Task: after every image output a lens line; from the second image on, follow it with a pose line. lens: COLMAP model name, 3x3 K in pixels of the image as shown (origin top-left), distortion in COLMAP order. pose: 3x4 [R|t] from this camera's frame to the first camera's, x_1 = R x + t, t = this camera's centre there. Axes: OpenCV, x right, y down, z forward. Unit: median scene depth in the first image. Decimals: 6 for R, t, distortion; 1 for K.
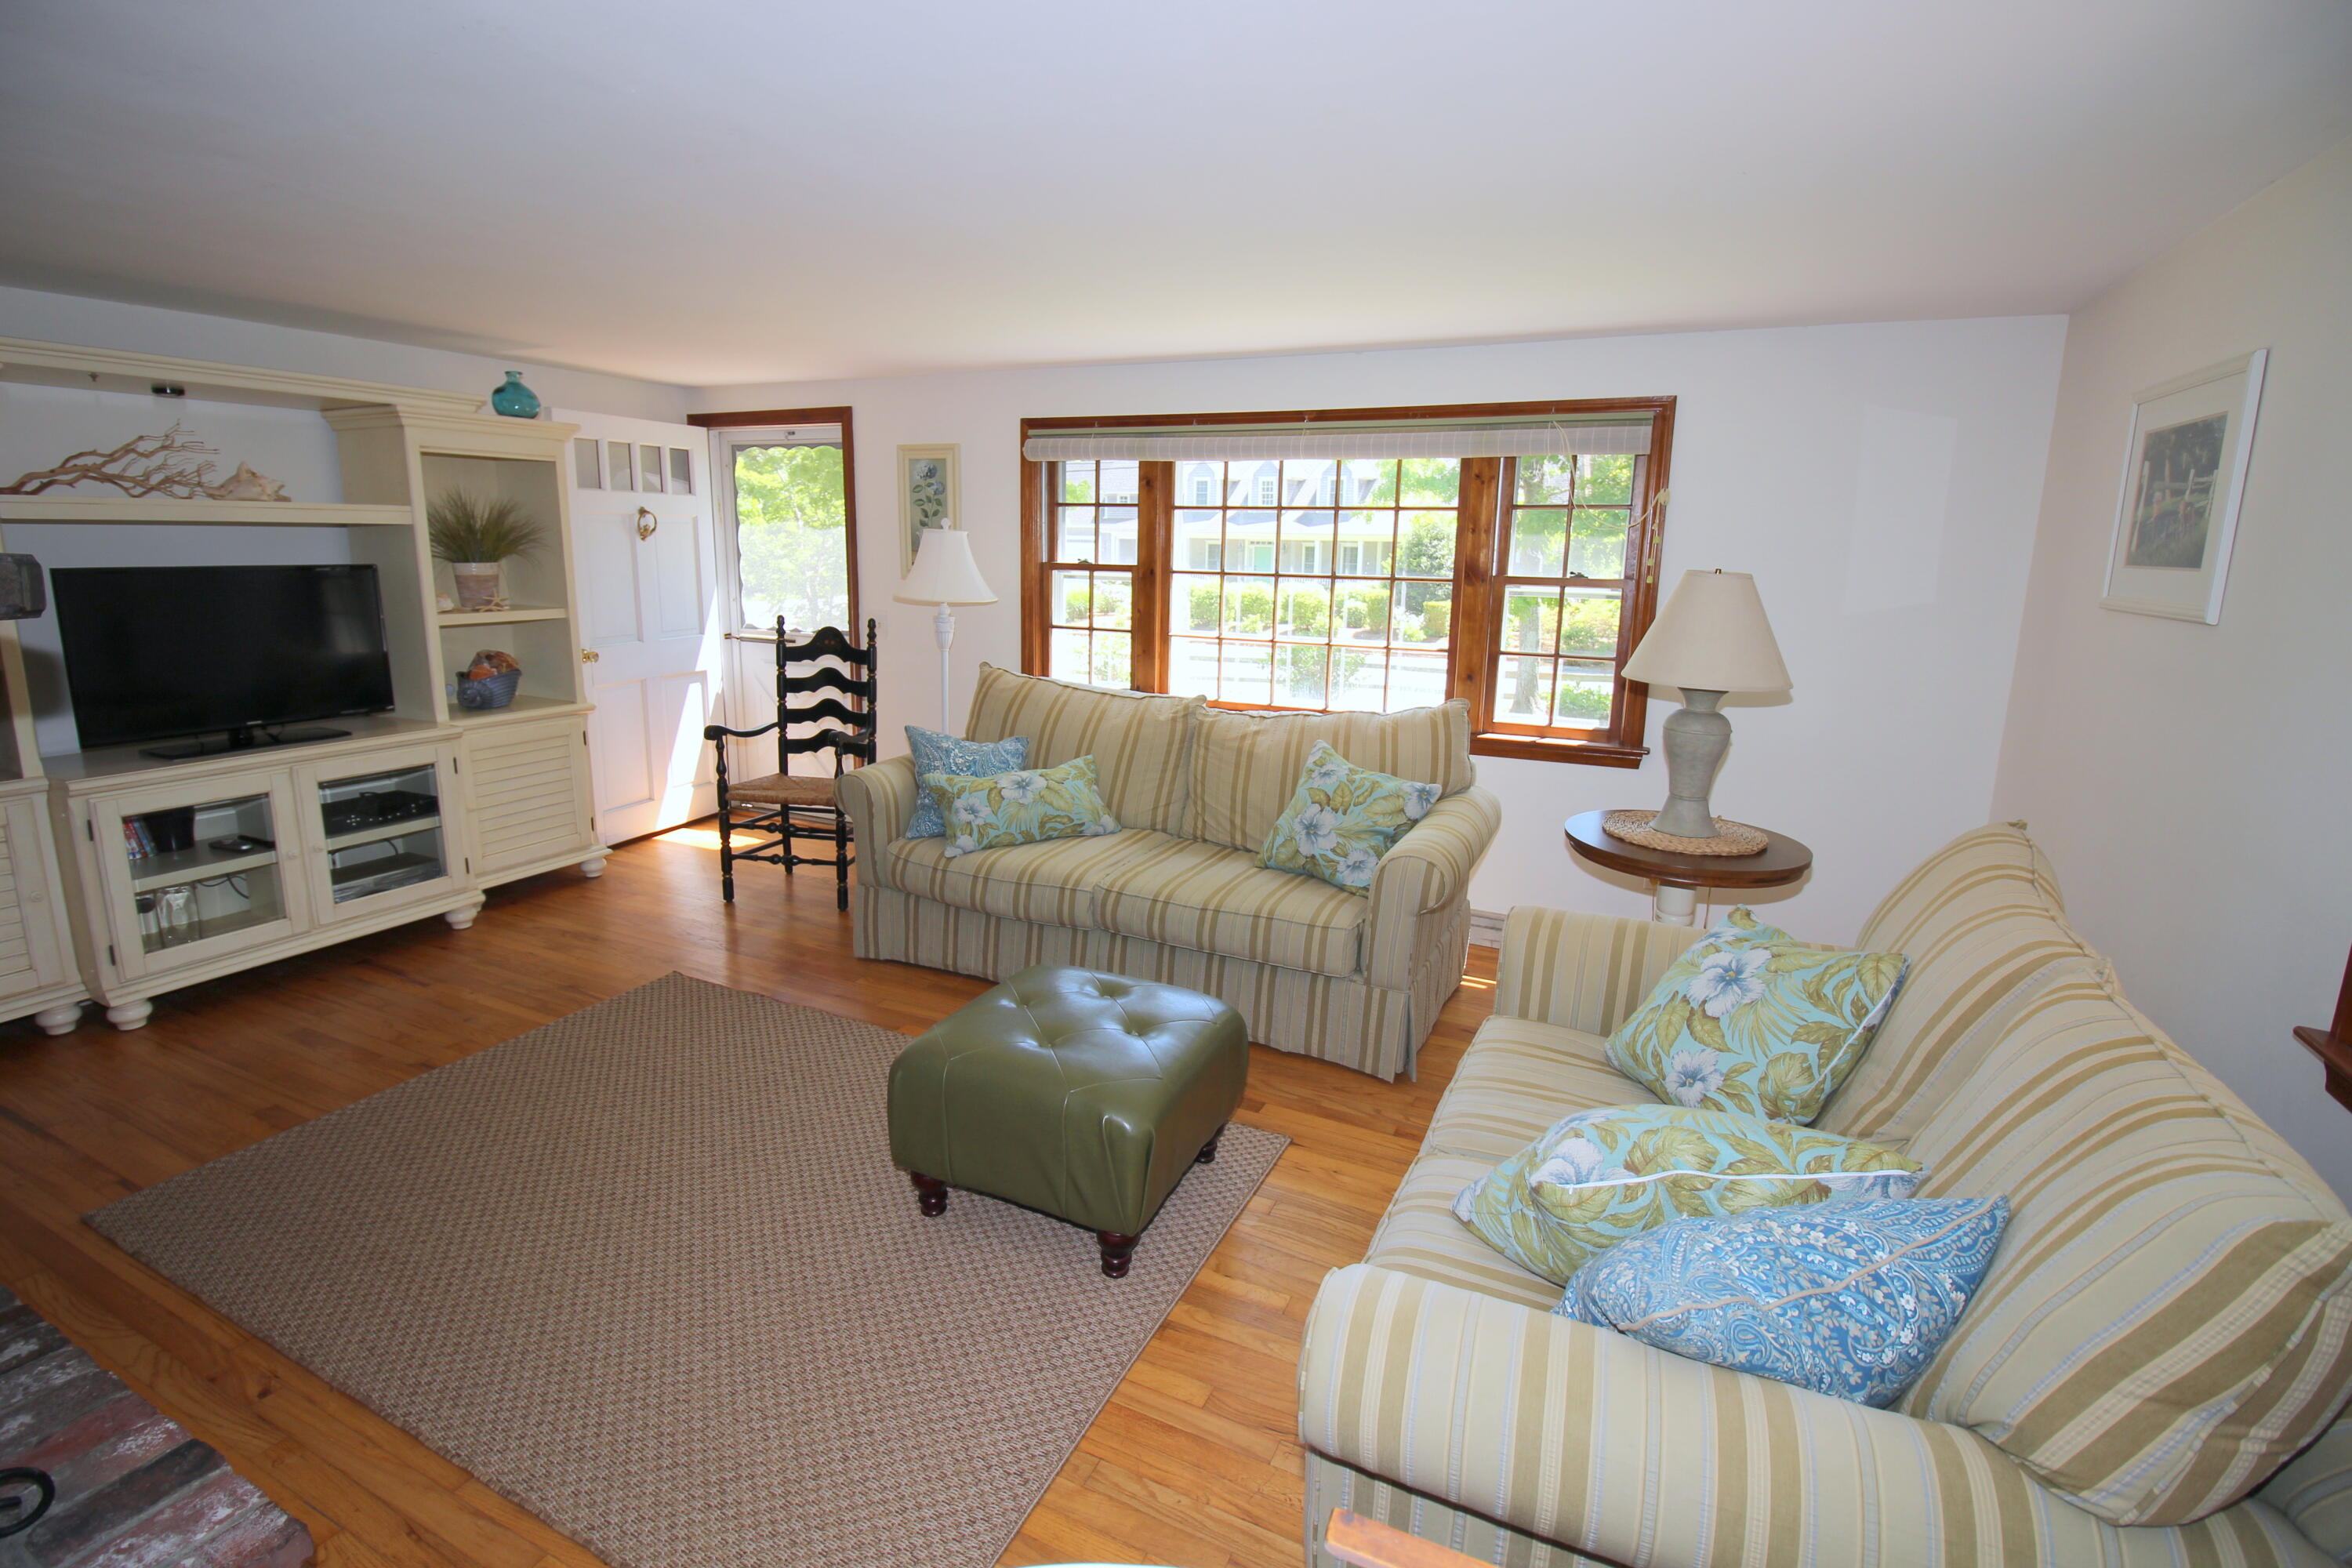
lens RADIAL K [[1084.2, 0, 1165.9], [0, 1084.2, 751.0], [0, 0, 1]] dist [-0.003282, -0.010372]
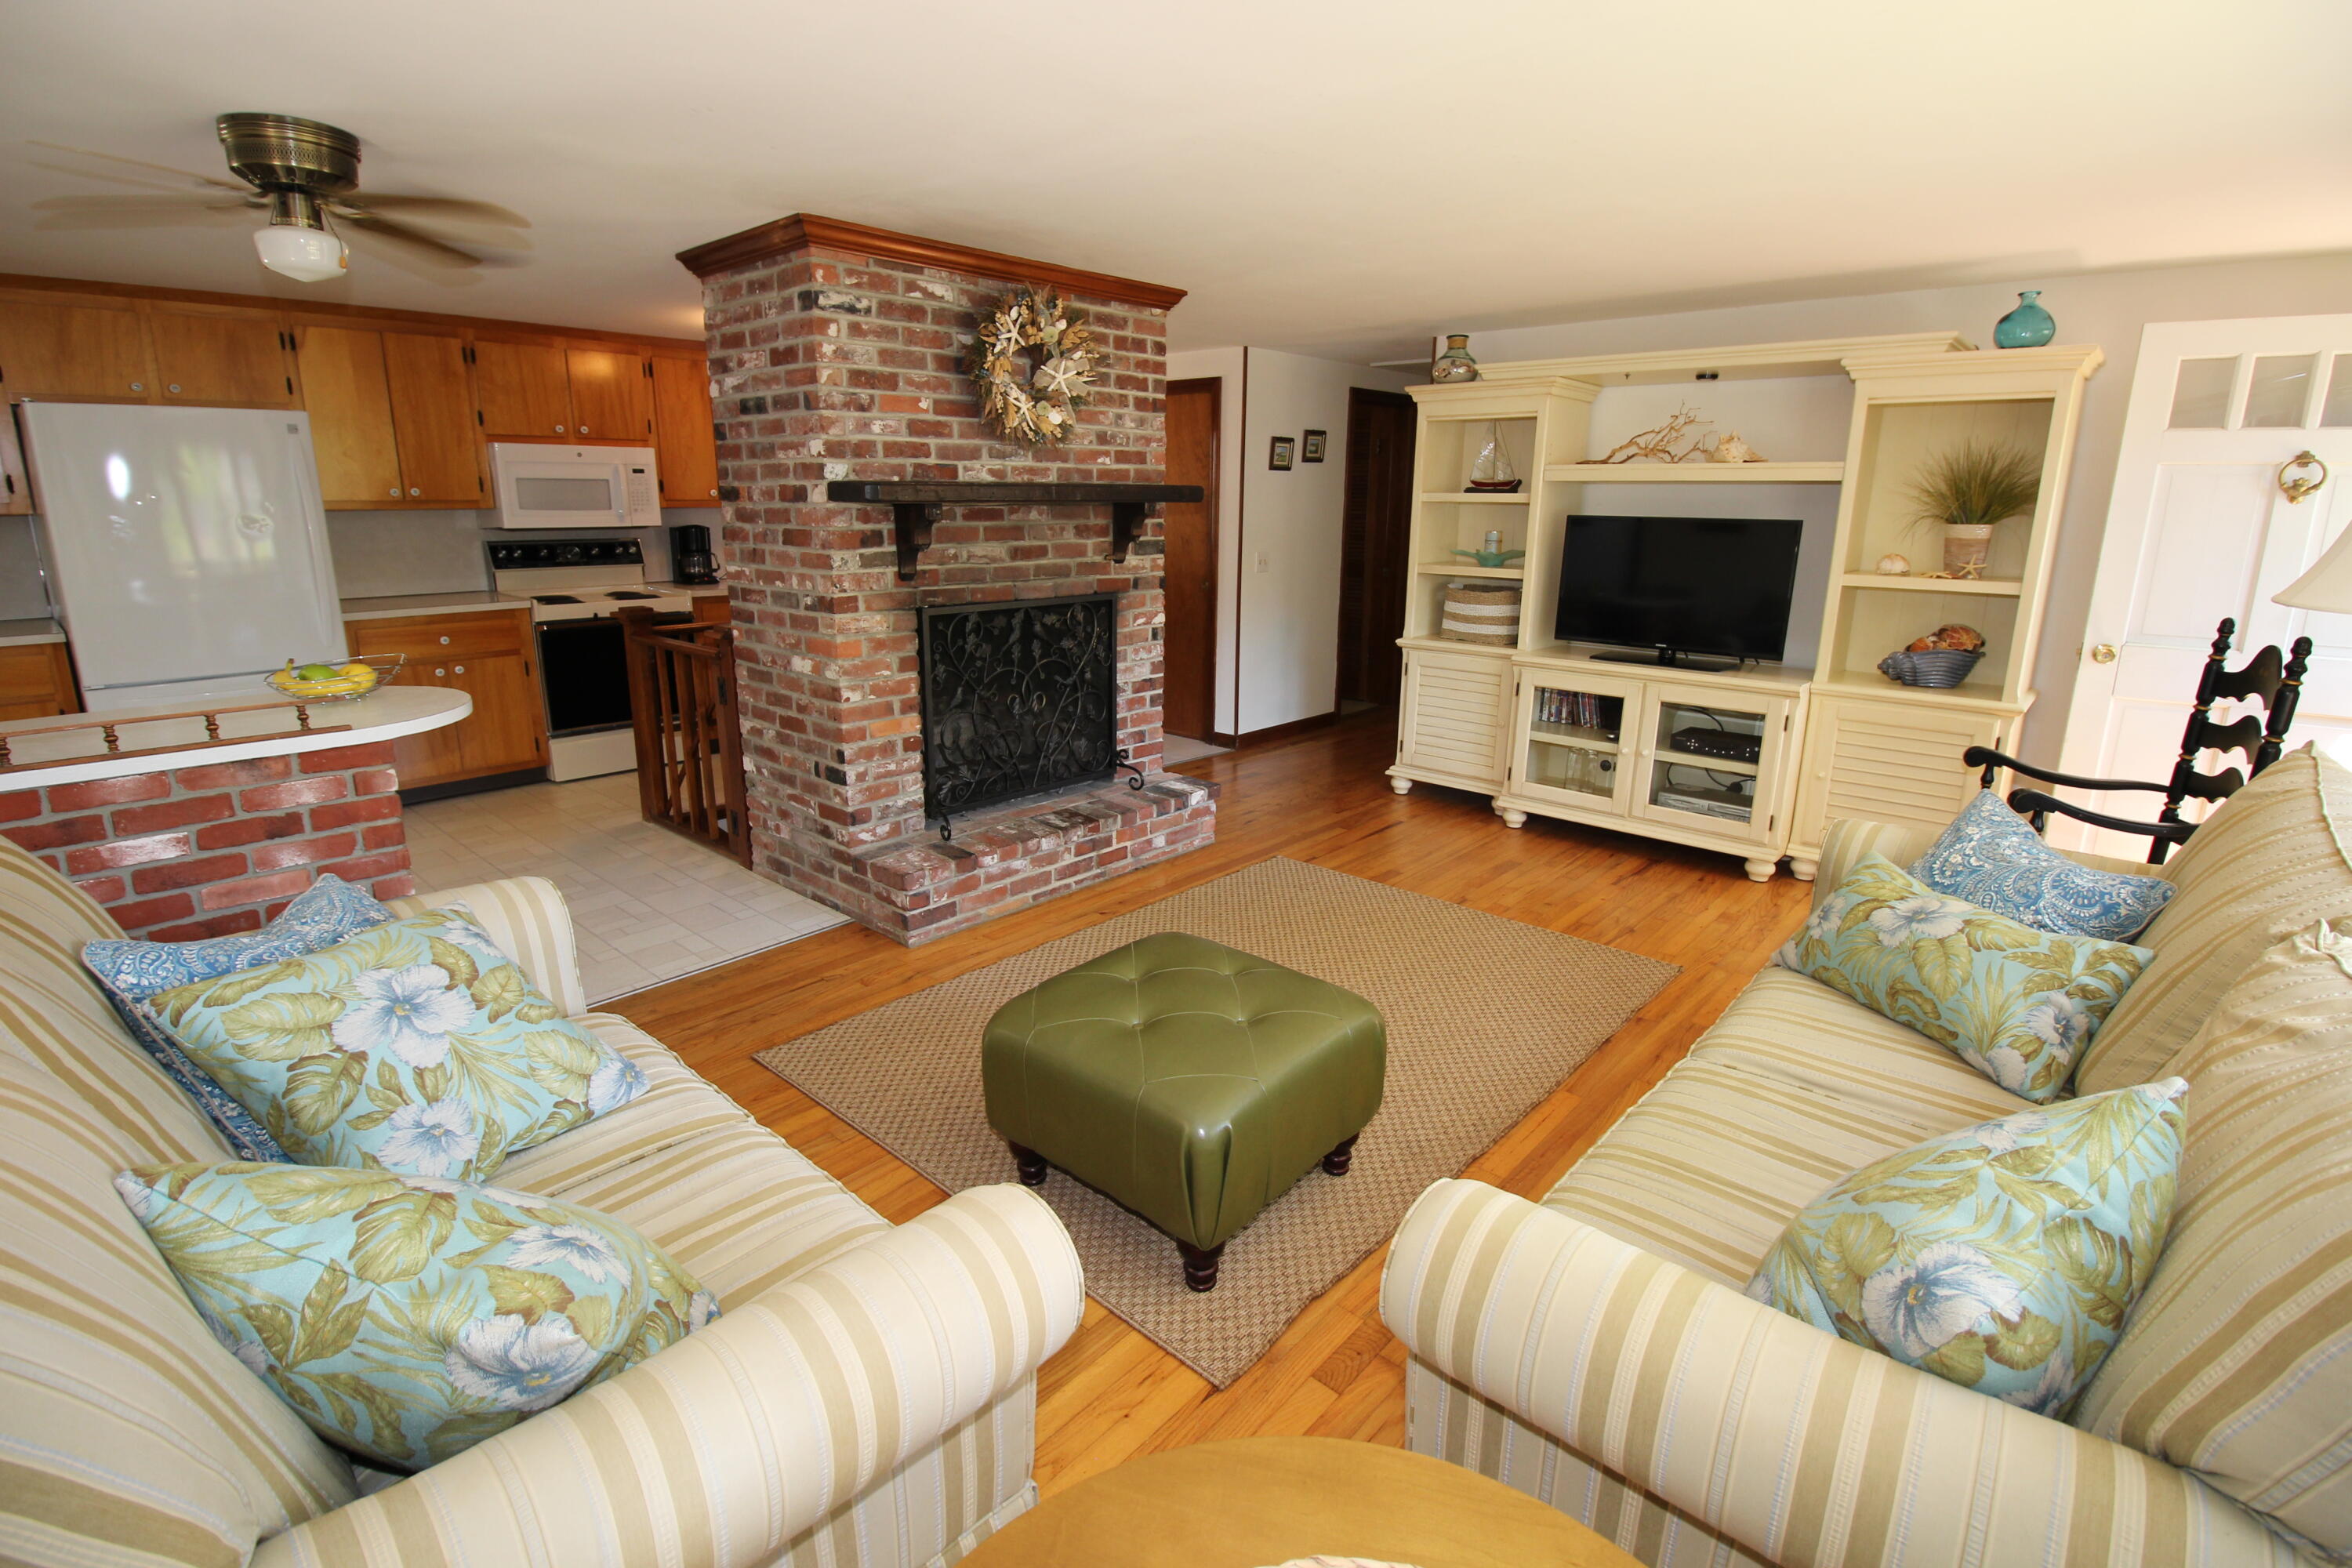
lens RADIAL K [[1084.2, 0, 1171.6], [0, 1084.2, 754.3], [0, 0, 1]] dist [-0.003282, -0.010372]
pose [[-0.285407, 0.201467, -0.936992, 0.459099], [-0.194131, 0.945238, 0.262372, -0.113991], [0.938539, 0.256782, -0.230666, 0.719760]]
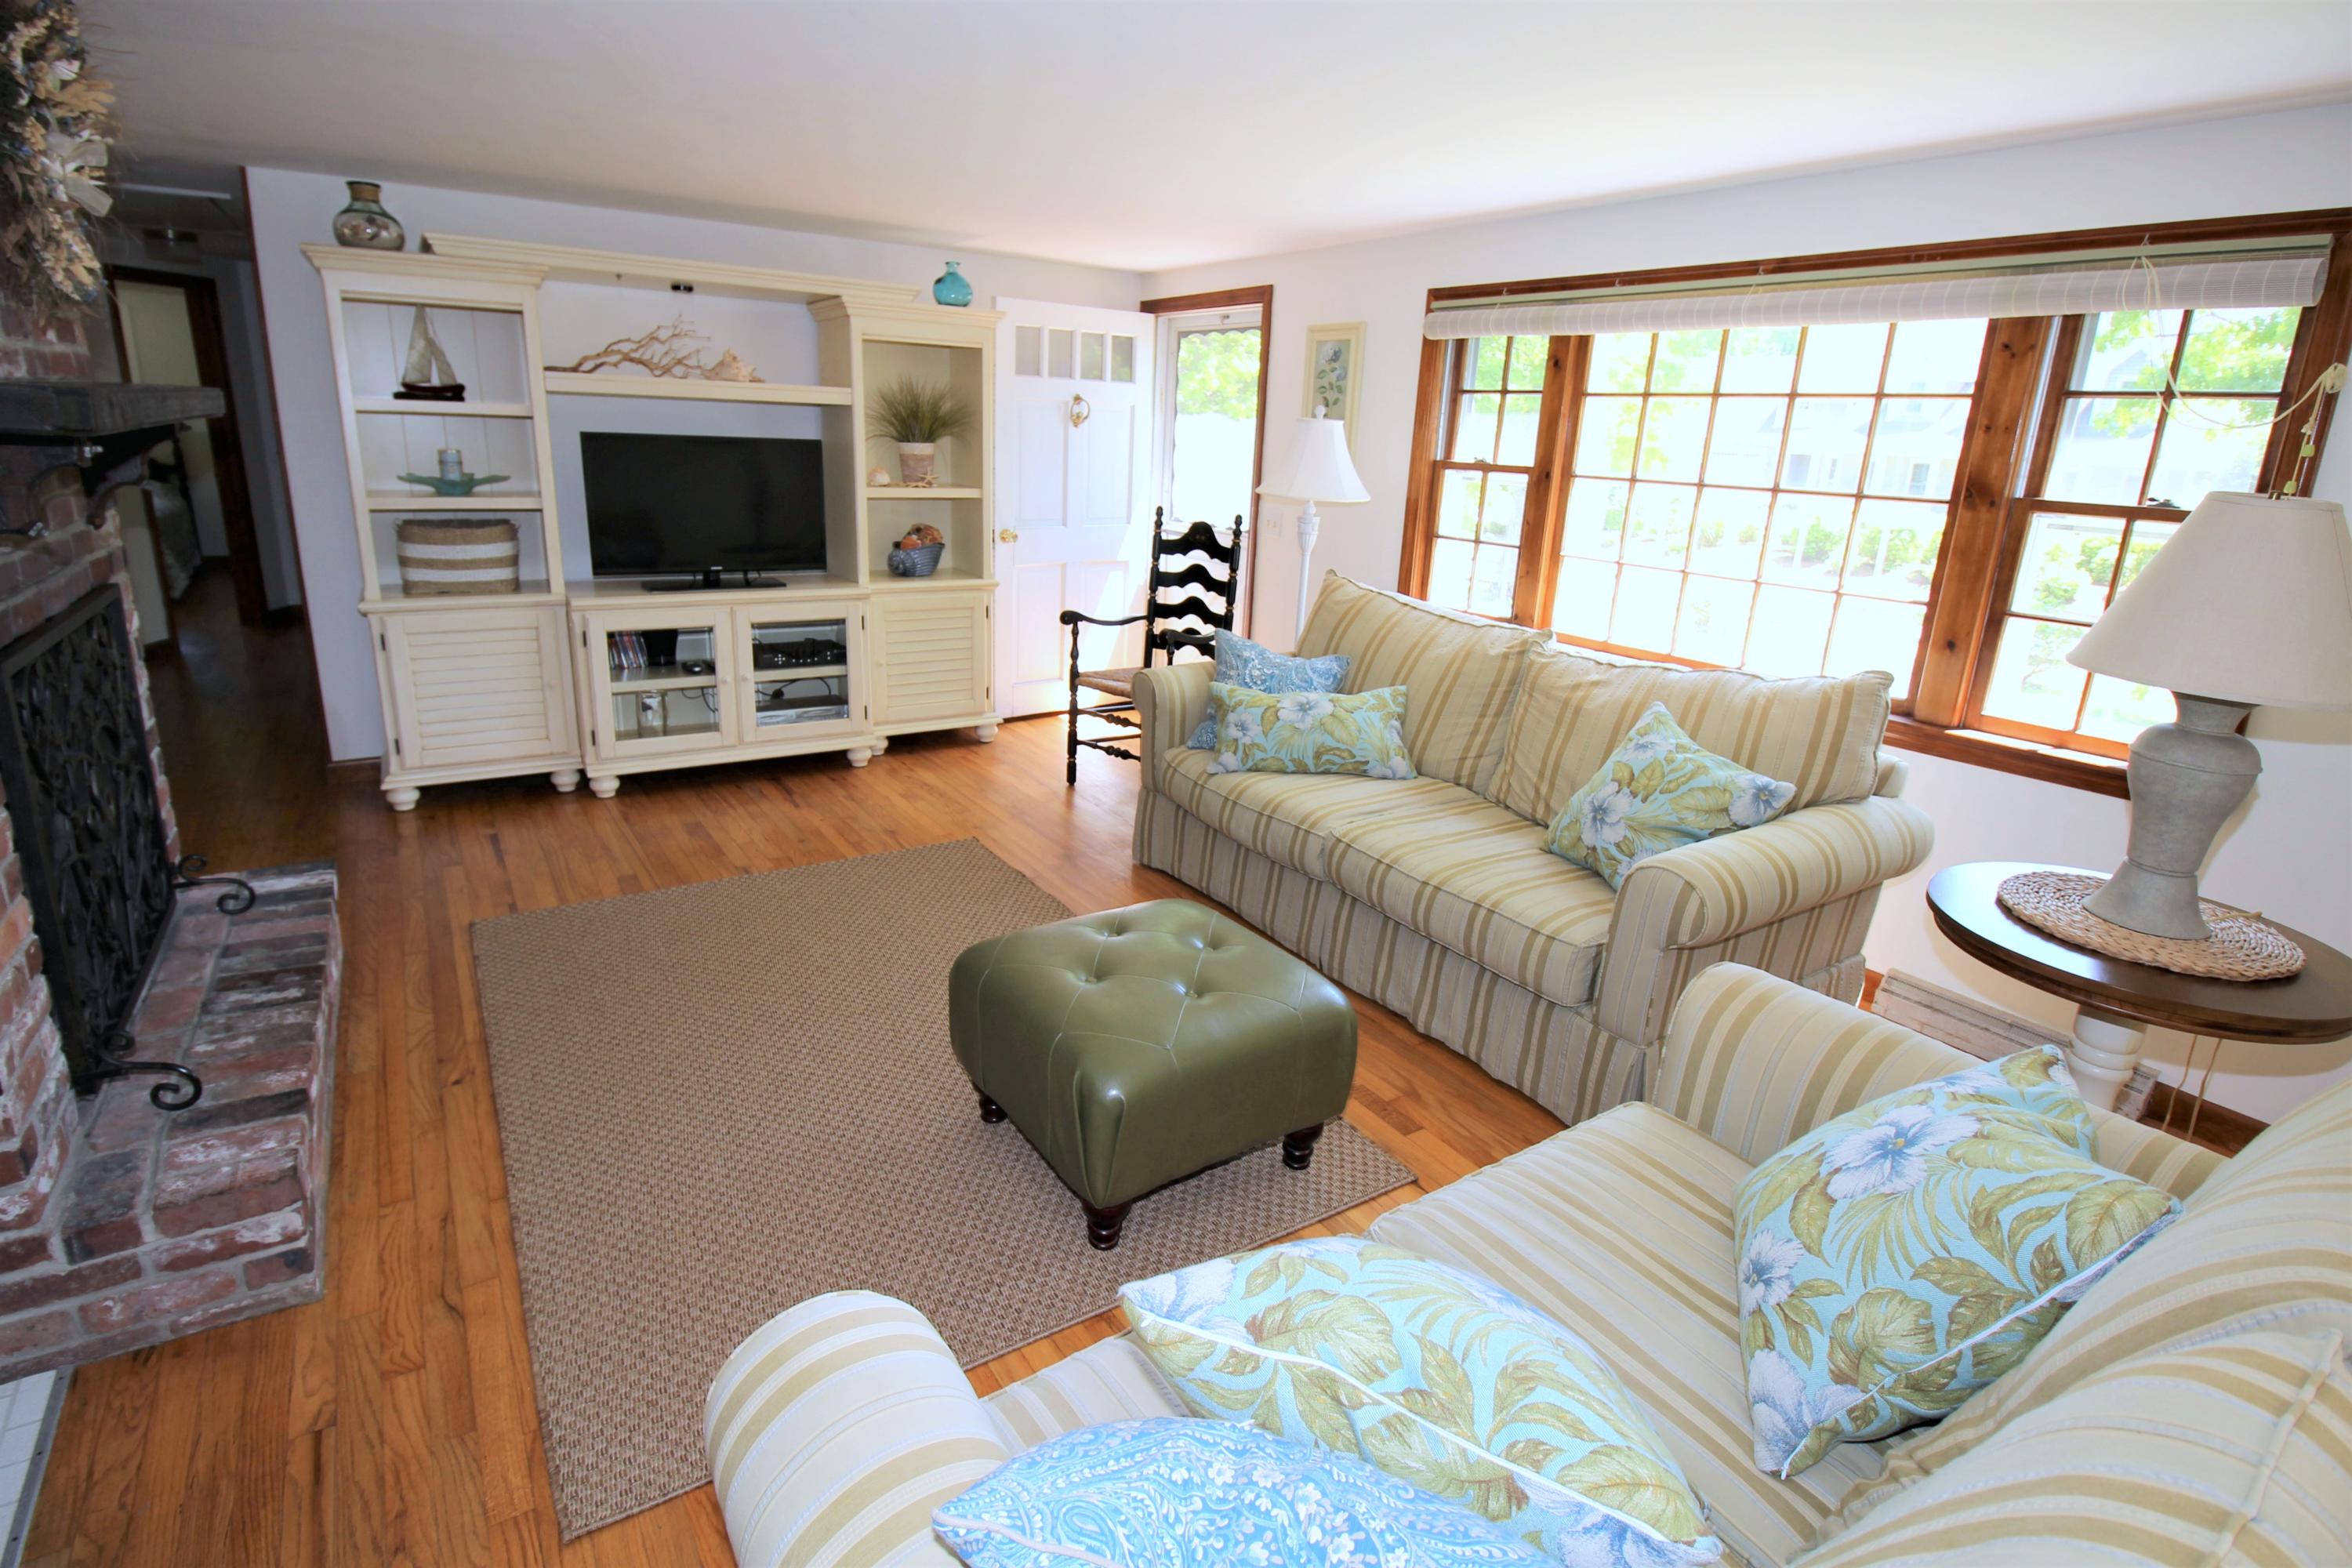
lens RADIAL K [[1147.5, 0, 1162.3], [0, 1147.5, 752.1], [0, 0, 1]] dist [-0.004318, -0.008413]
pose [[0.854491, 0.157070, -0.495150, 0.229984], [-0.123439, 0.987284, 0.100162, -0.012099], [0.504586, -0.024467, 0.863014, 0.122521]]
